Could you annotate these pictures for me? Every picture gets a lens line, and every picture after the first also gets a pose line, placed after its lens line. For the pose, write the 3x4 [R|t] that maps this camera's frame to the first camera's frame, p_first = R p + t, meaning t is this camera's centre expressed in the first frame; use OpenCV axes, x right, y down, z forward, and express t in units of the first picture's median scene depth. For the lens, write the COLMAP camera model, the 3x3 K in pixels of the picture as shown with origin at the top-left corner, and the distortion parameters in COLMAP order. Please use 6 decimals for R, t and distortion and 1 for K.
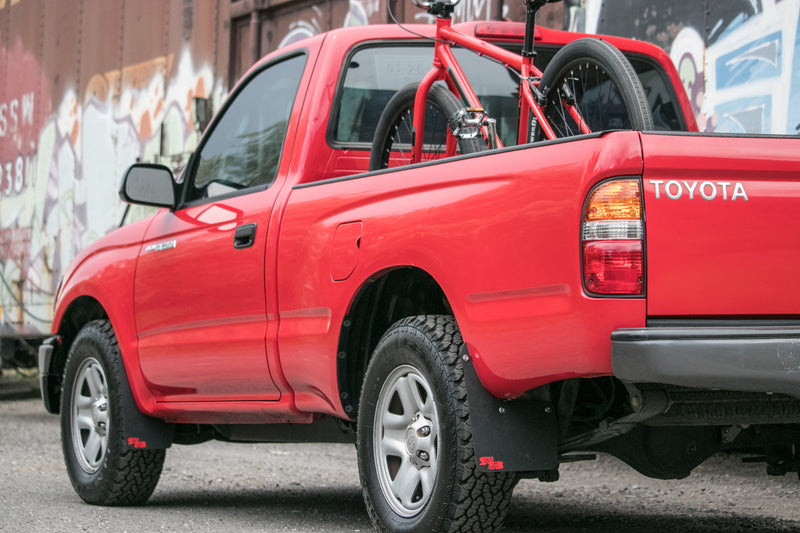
lens RADIAL K [[2747.0, 0, 400.0], [0, 2747.0, 266.5], [0, 0, 1]] dist [-0.182434, -0.861225]
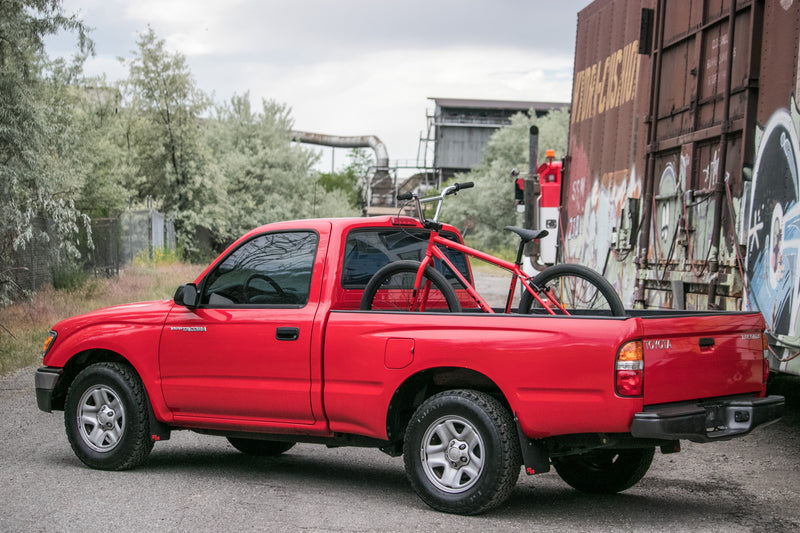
lens RADIAL K [[1996.1, 0, 400.0], [0, 1996.1, 266.5], [0, 0, 1]] dist [-0.321112, -0.106071]
pose [[0.935572, 0.045630, -0.350176, 0.479716], [-0.036710, 0.998811, 0.032072, -0.115178], [0.351223, -0.017151, 0.936135, -0.424144]]
